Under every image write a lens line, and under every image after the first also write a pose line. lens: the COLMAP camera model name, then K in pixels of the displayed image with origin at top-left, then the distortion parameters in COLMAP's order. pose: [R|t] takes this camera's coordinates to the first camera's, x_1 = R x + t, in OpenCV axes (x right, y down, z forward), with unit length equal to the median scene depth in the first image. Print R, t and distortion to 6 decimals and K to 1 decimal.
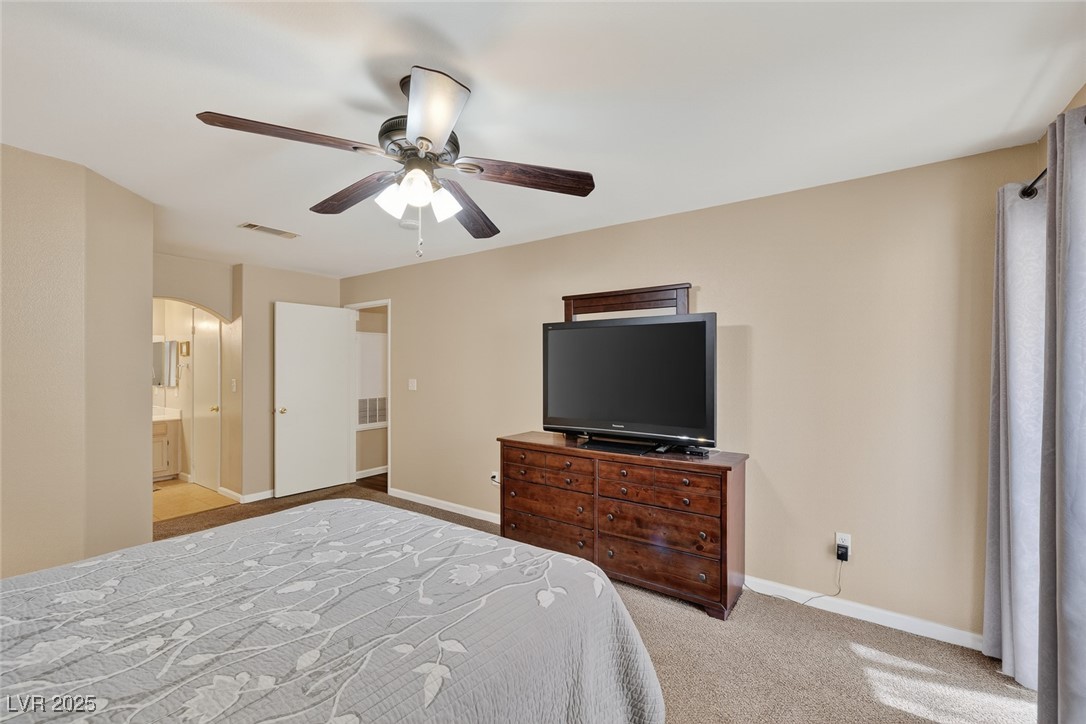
lens RADIAL K [[450.2, 0, 543.0], [0, 450.2, 362.0], [0, 0, 1]] dist [-0.001291, -0.000207]
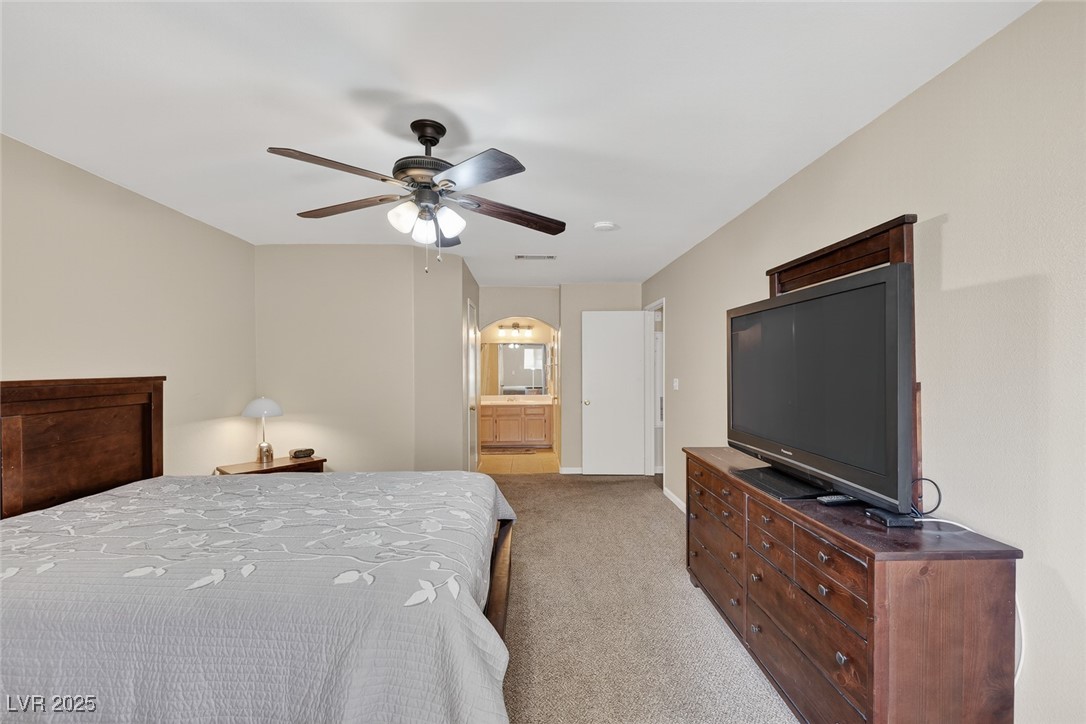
lens RADIAL K [[452.6, 0, 544.6], [0, 452.6, 361.5], [0, 0, 1]] dist [-0.000978, -0.000103]
pose [[0.612350, -0.009309, -0.790532, 0.431151], [0.010231, 0.999940, -0.003850, 0.004049], [0.790521, -0.005730, 0.612408, 0.261600]]
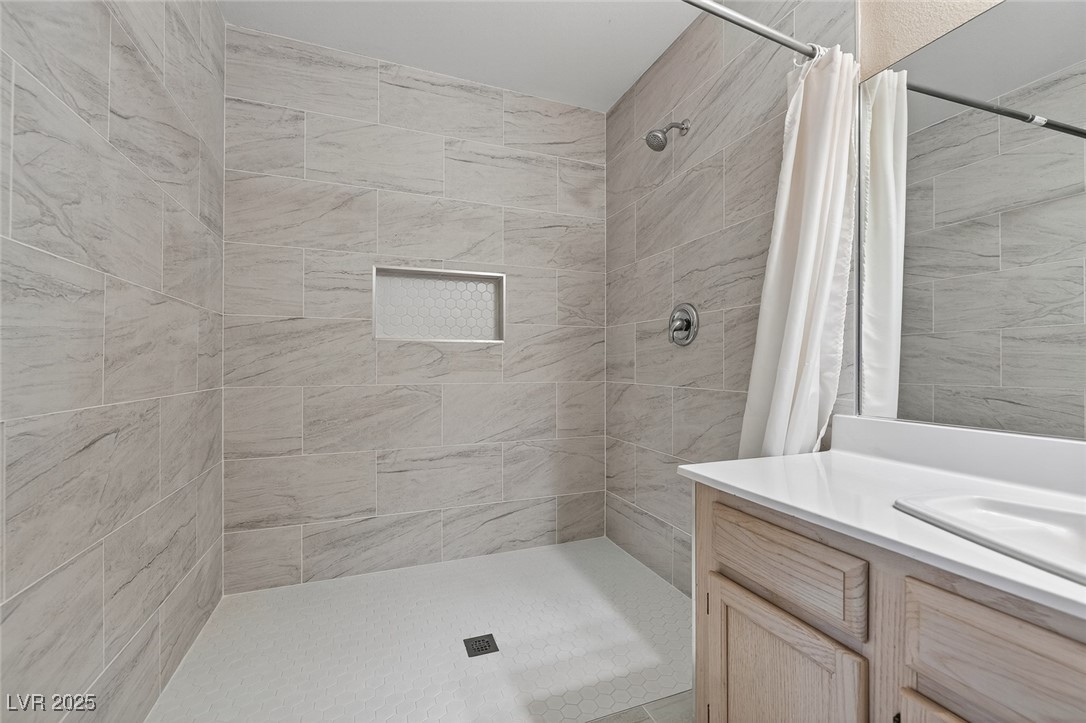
lens RADIAL K [[452.6, 0, 544.6], [0, 452.6, 361.0], [0, 0, 1]] dist [-0.000978, -0.000103]
pose [[-0.542824, -0.008543, -0.839803, -1.296714], [0.001074, 0.999940, -0.010867, 0.132313], [0.839846, -0.006801, -0.542783, 1.460085]]
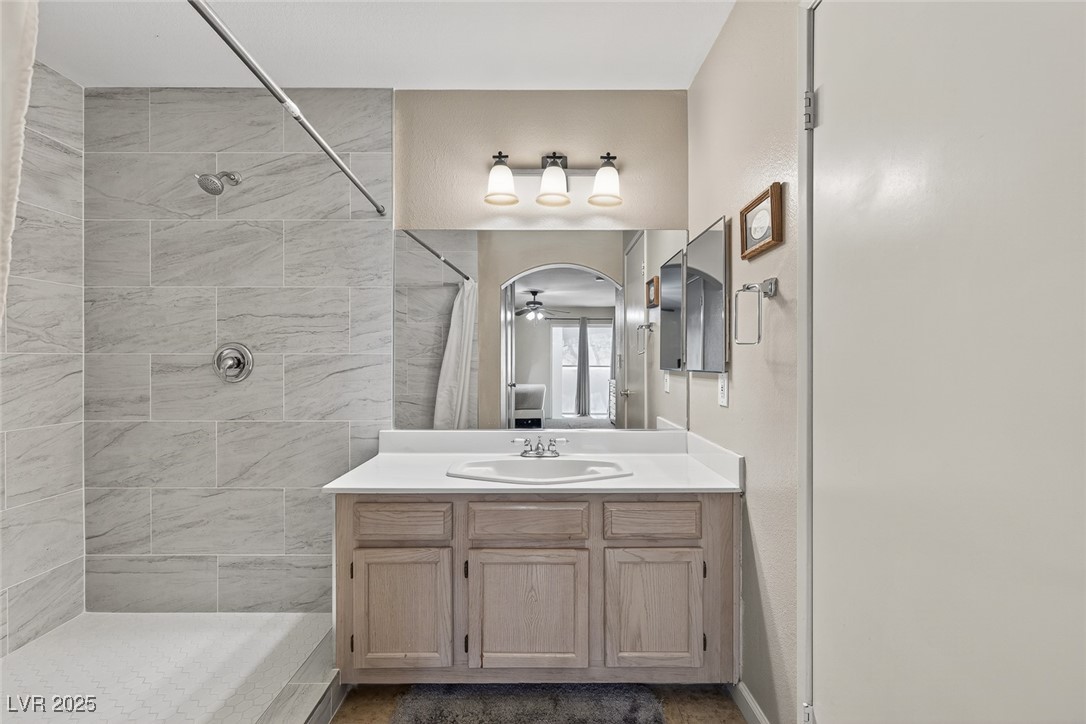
lens RADIAL K [[452.6, 0, 544.6], [0, 452.6, 361.5], [0, 0, 1]] dist [-0.000978, -0.000103]
pose [[0.583911, 0.000253, -0.811818, -1.119053], [0.006318, 0.999968, 0.004855, 0.075782], [0.811793, -0.007964, 0.583891, 1.272773]]
